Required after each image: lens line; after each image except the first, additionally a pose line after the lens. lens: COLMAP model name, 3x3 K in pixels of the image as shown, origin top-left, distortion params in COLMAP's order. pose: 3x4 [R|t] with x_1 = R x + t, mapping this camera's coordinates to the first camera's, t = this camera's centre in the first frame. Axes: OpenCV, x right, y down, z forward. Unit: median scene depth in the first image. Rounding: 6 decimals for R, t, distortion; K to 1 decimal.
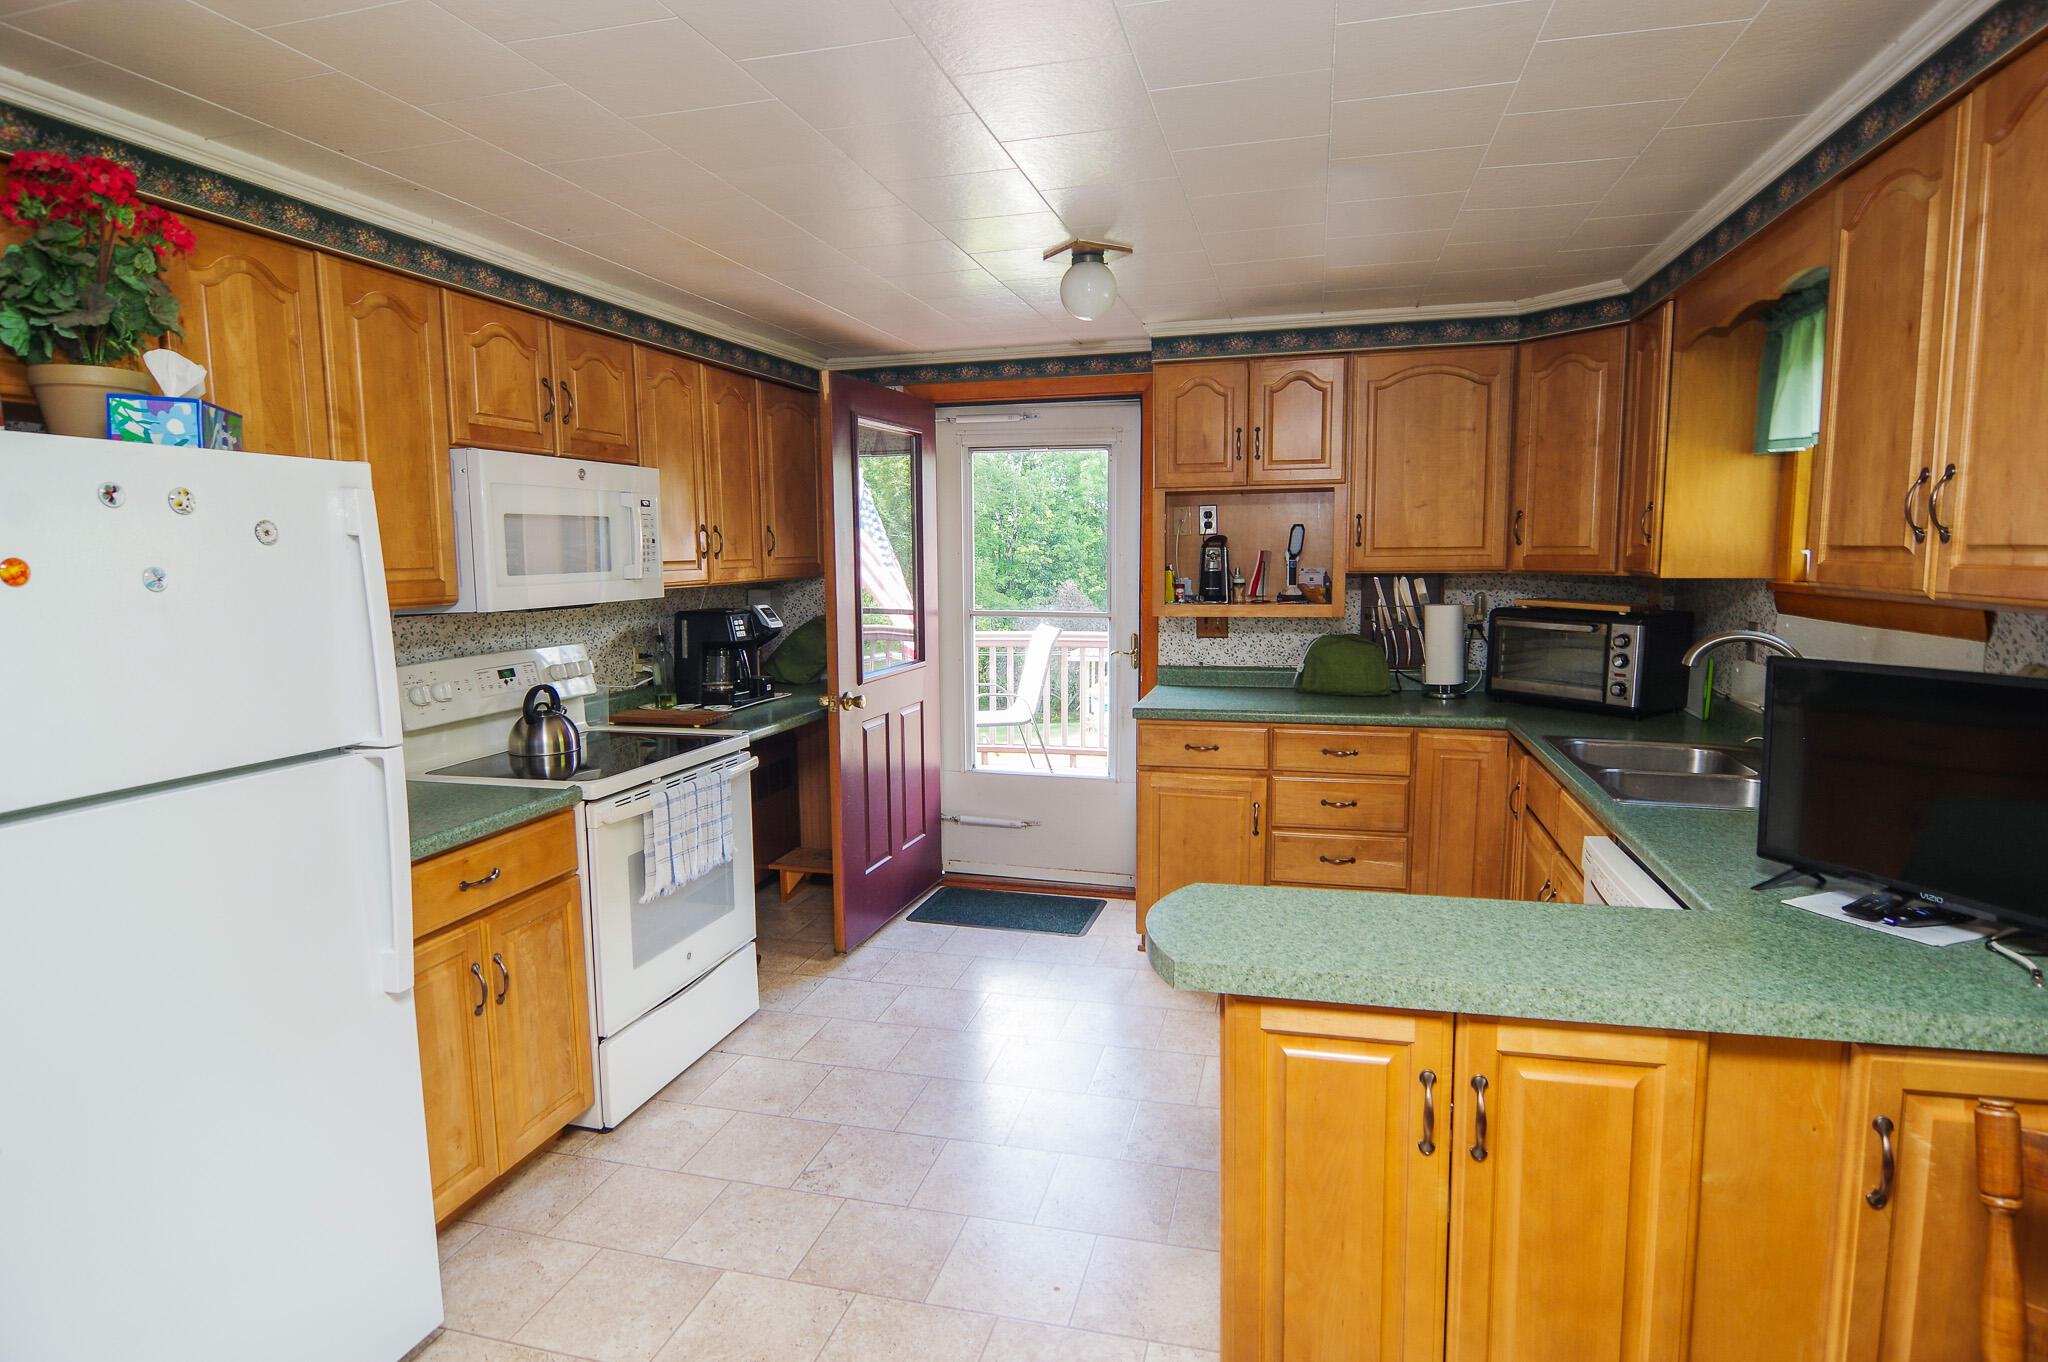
lens RADIAL K [[1095.0, 0, 1026.8], [0, 1095.0, 684.1], [0, 0, 1]] dist [-0.007227, -0.010955]
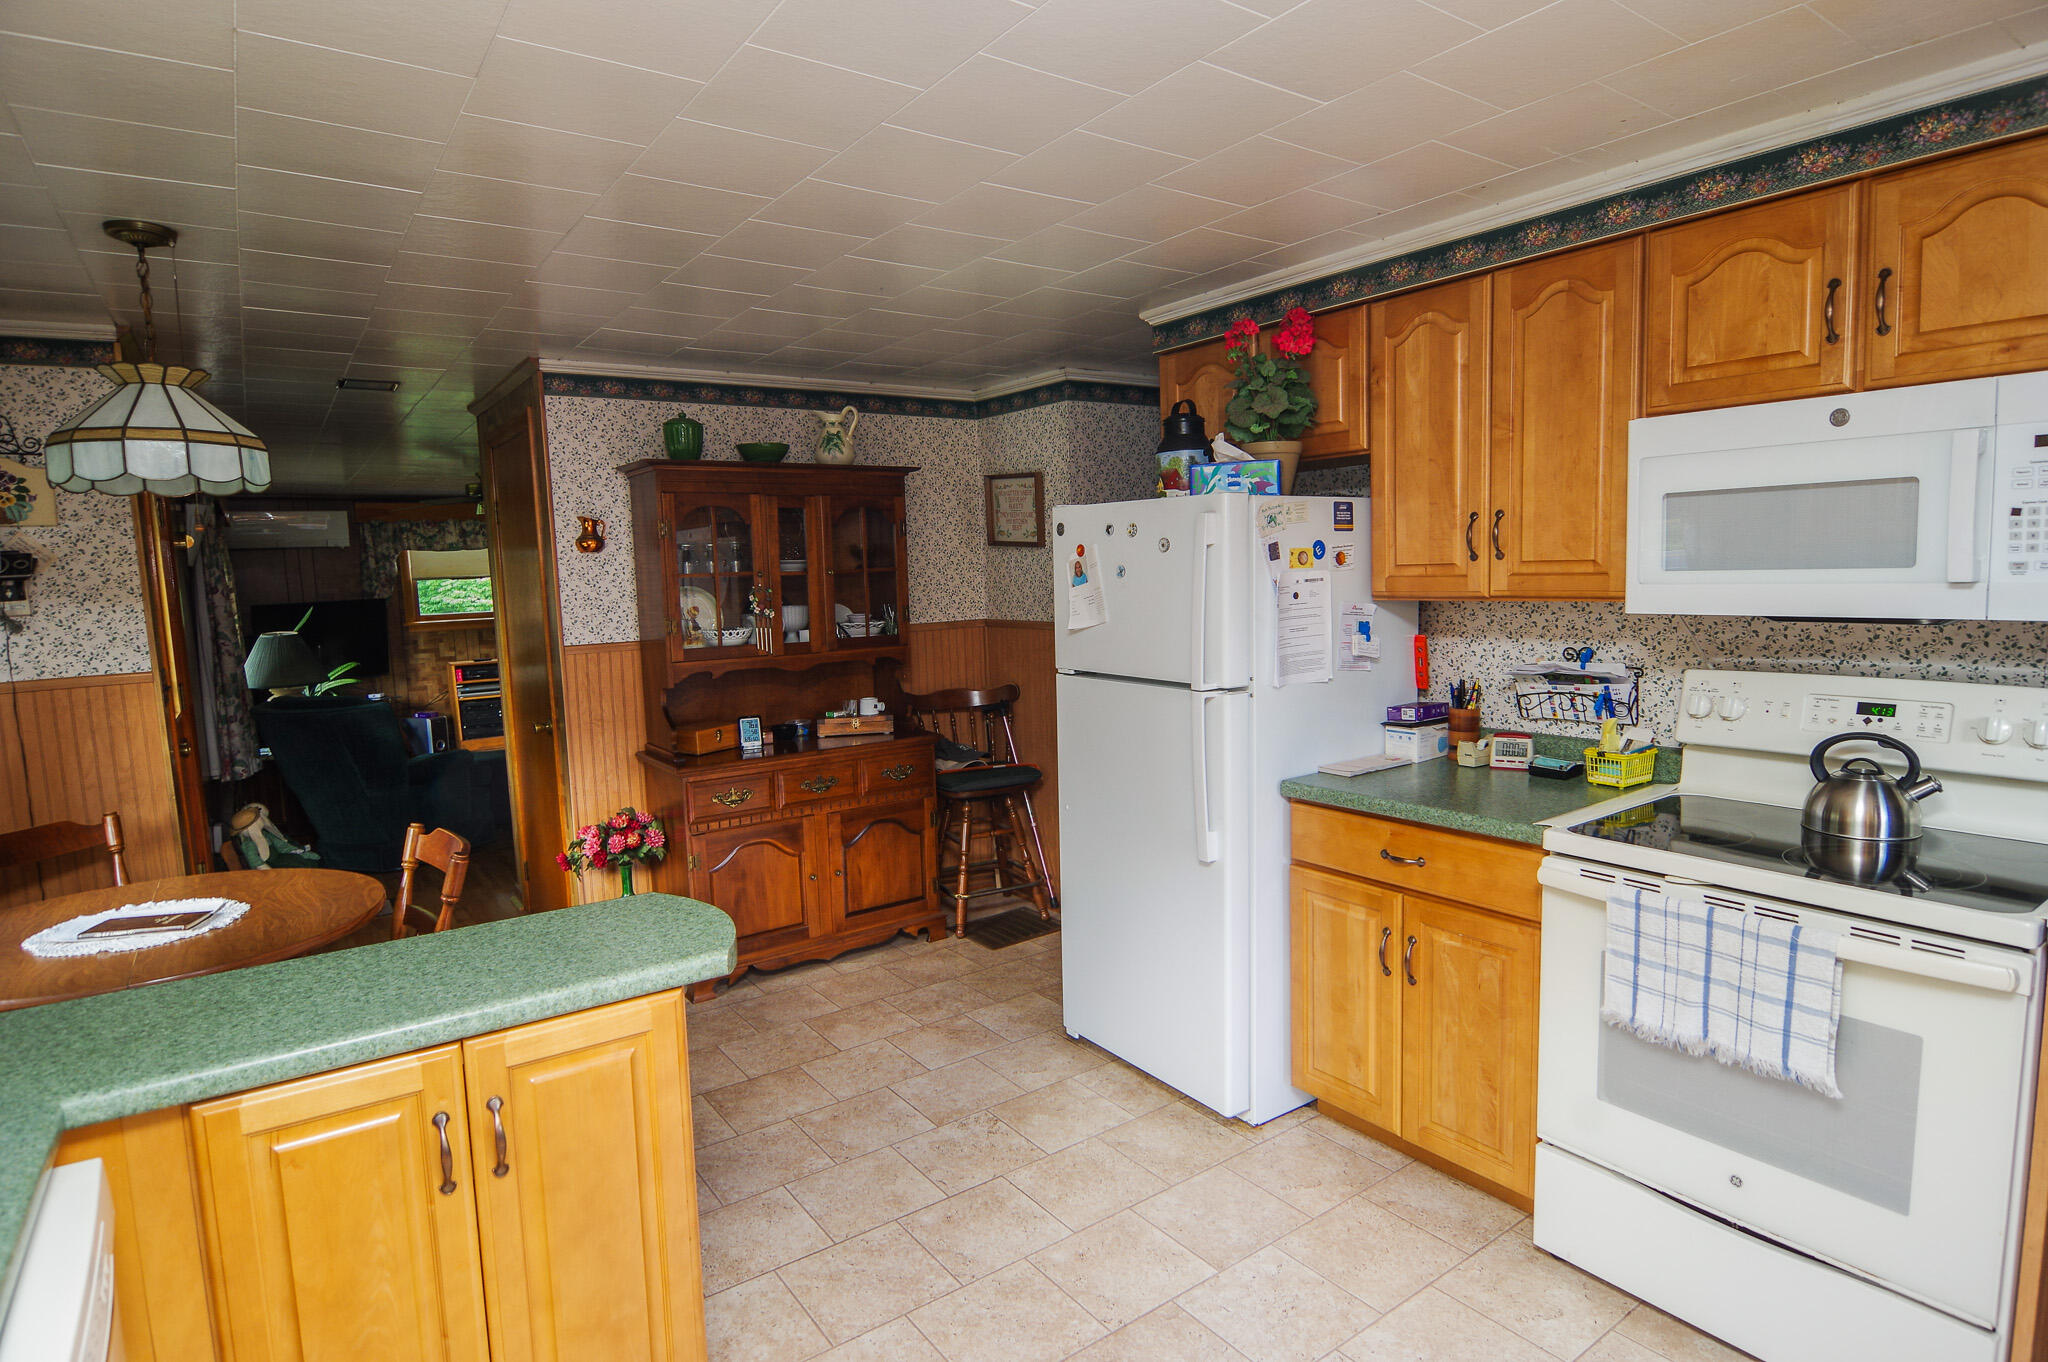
lens RADIAL K [[1091.4, 0, 1027.5], [0, 1091.4, 684.3], [0, 0, 1]] dist [-0.004807, -0.011180]
pose [[-0.638029, 0.119004, -0.760760, 0.441096], [-0.054251, 0.978583, 0.198577, -0.150502], [0.768098, 0.167970, -0.617908, 1.144761]]
